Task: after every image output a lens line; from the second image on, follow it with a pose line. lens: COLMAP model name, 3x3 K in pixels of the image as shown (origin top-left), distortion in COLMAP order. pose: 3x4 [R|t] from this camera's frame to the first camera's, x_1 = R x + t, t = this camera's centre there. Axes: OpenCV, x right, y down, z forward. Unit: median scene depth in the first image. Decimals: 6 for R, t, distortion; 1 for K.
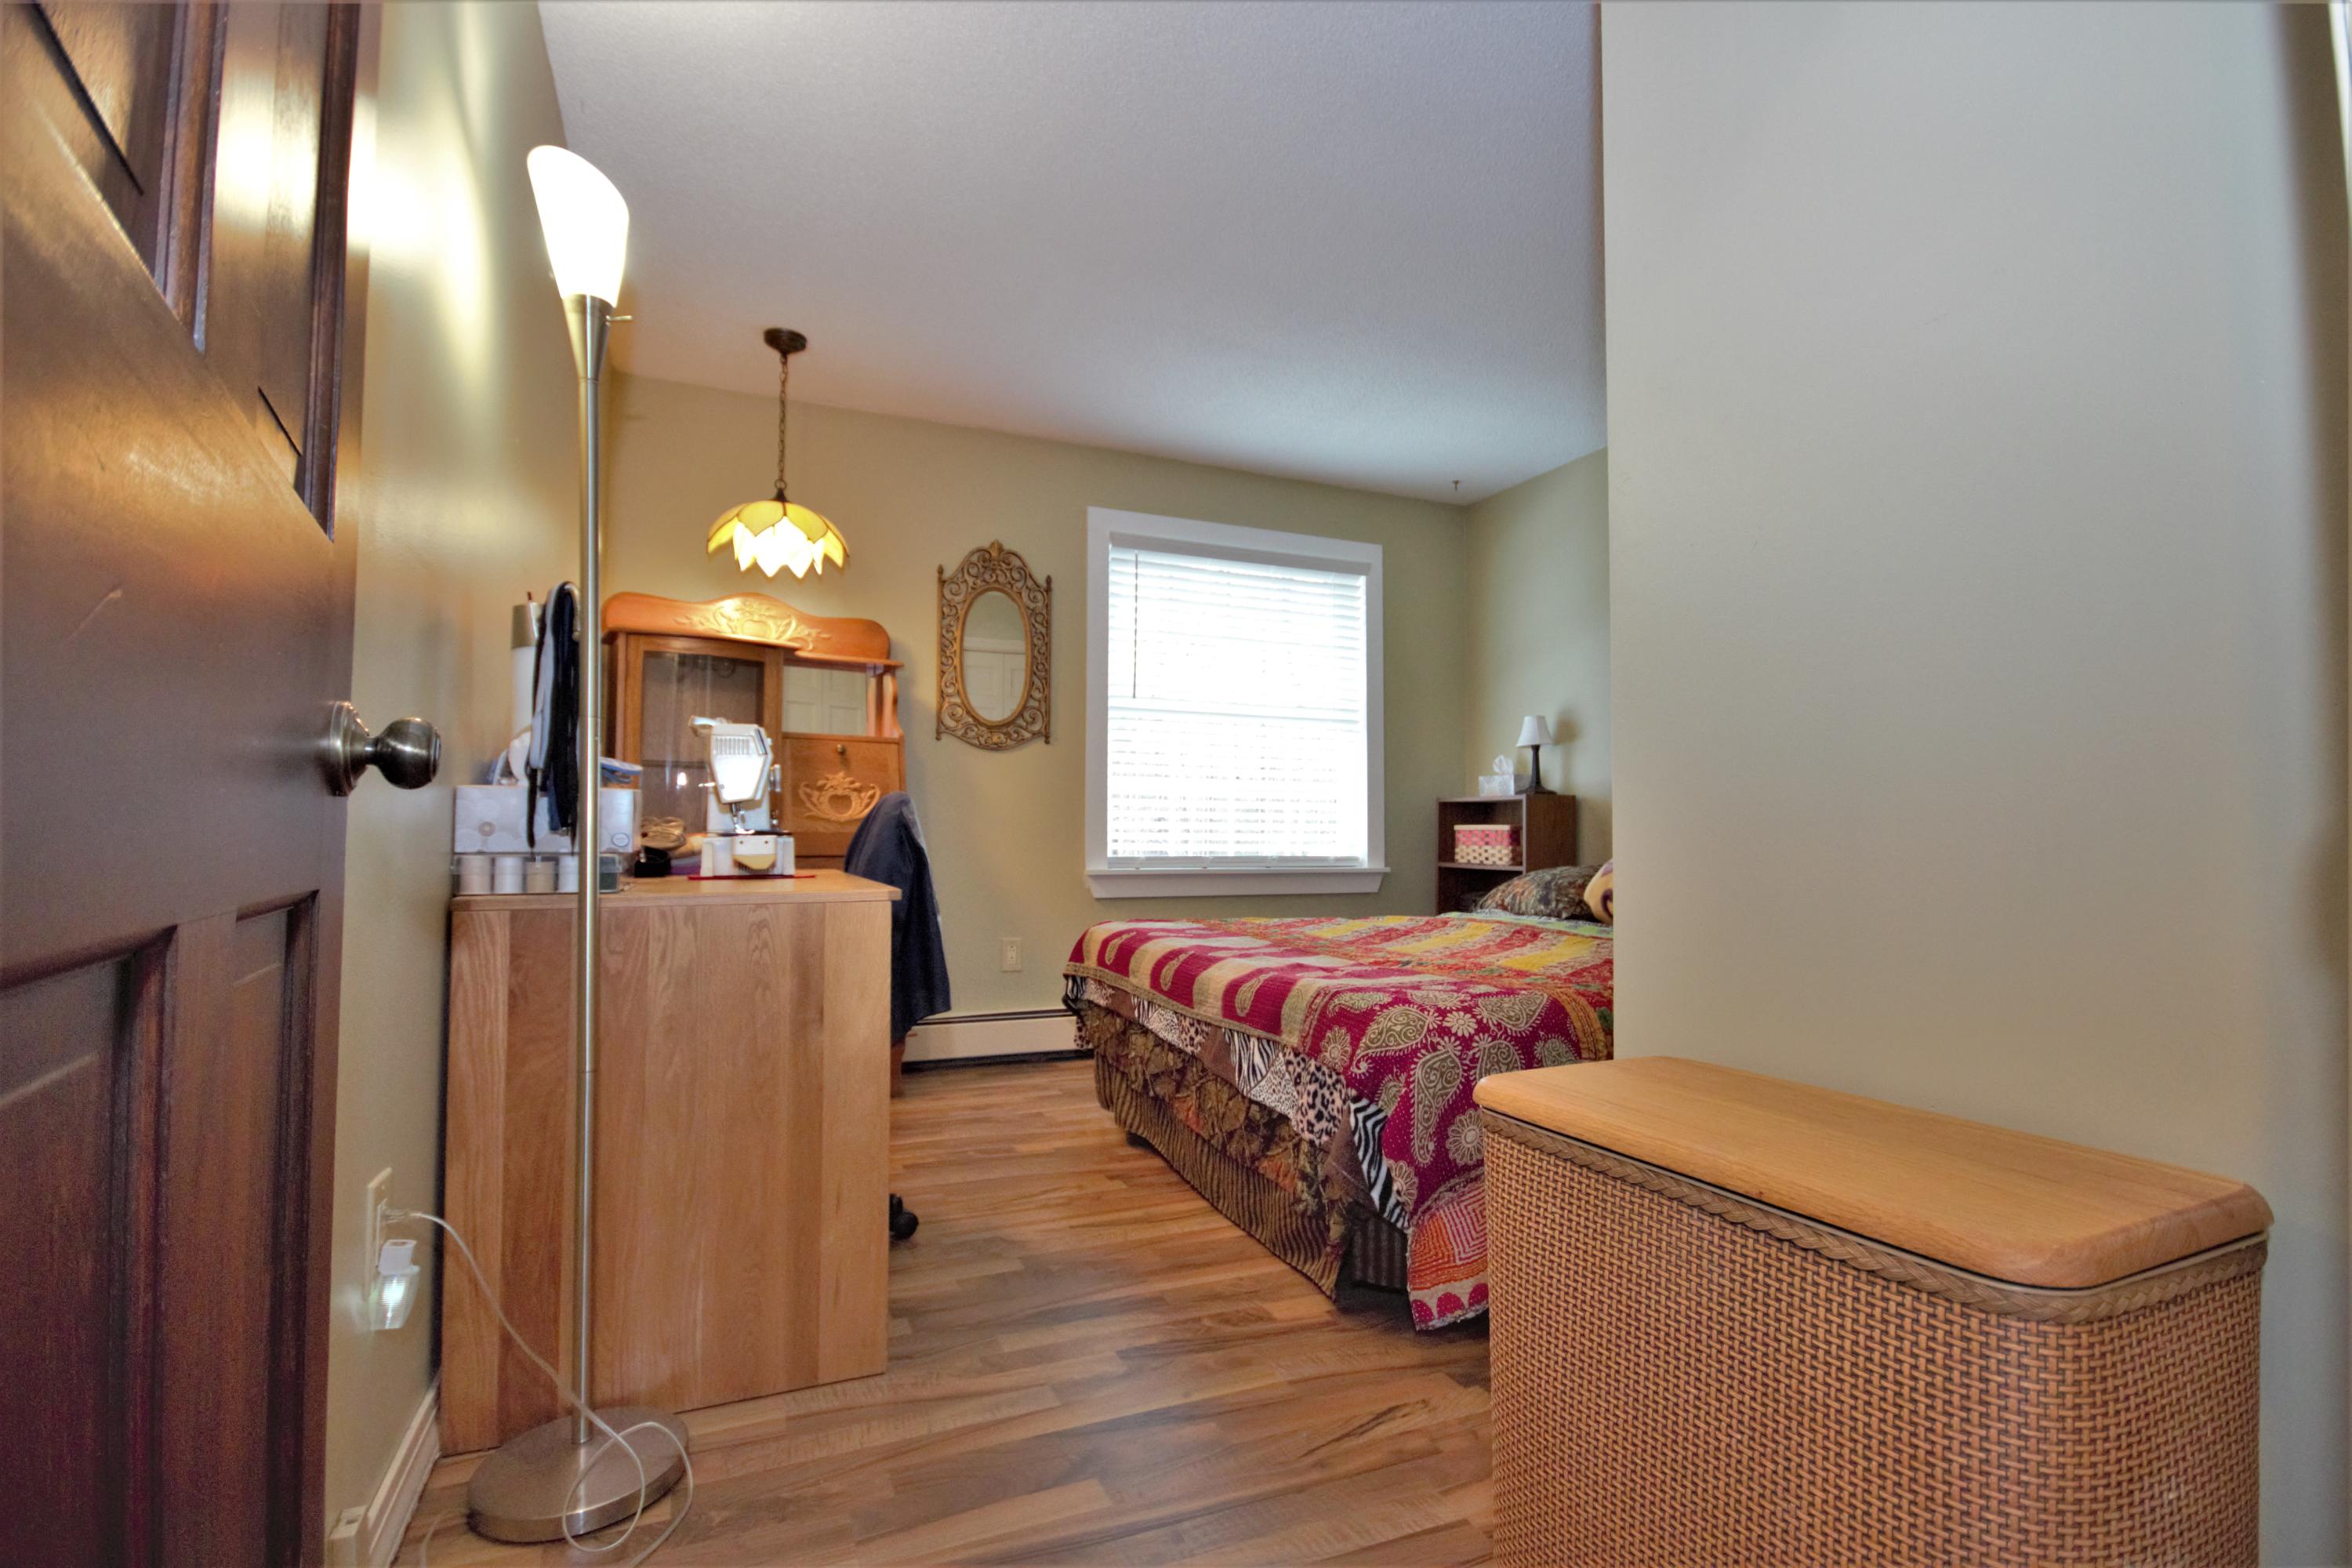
lens RADIAL K [[1075.5, 0, 1179.1], [0, 1075.5, 785.8], [0, 0, 1]] dist [0.005365, -0.002713]
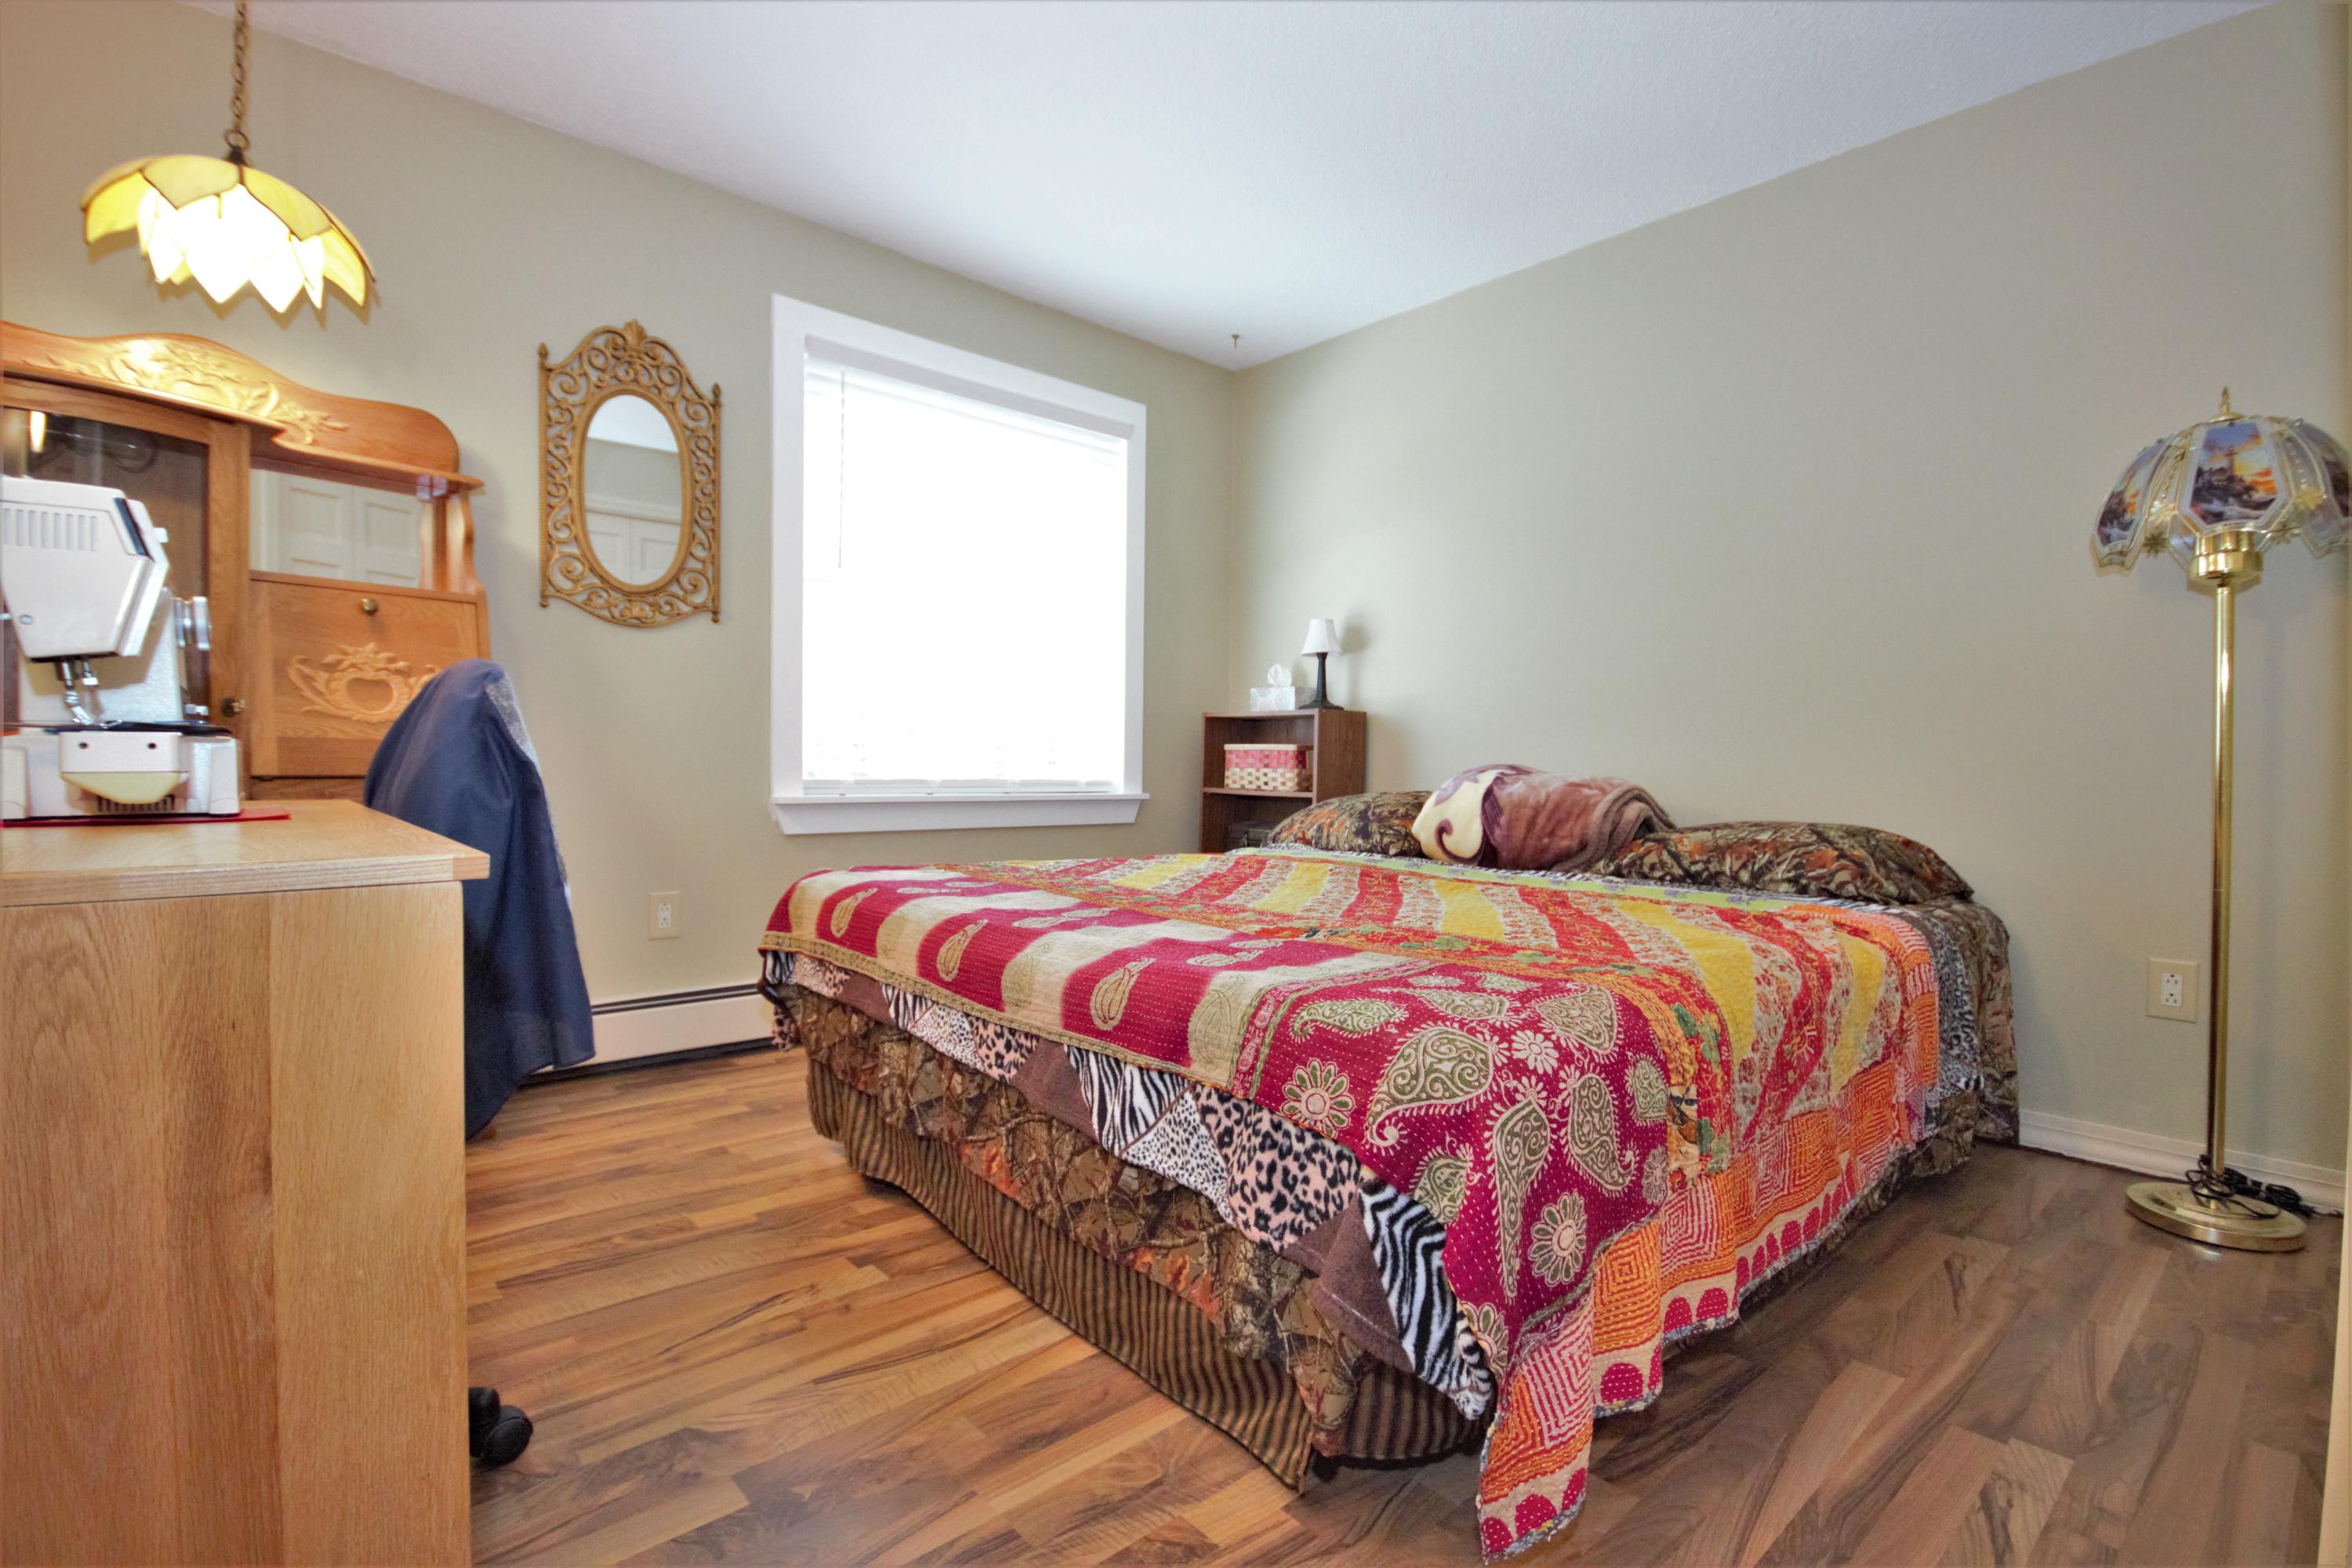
lens RADIAL K [[1075.5, 0, 1177.8], [0, 1075.5, 782.2], [0, 0, 1]] dist [0.005365, -0.002713]
pose [[0.948769, 0.002897, 0.315957, -0.077755], [-0.024333, 0.997658, 0.063921, 0.019385], [-0.315032, -0.068335, 0.946618, 0.296174]]
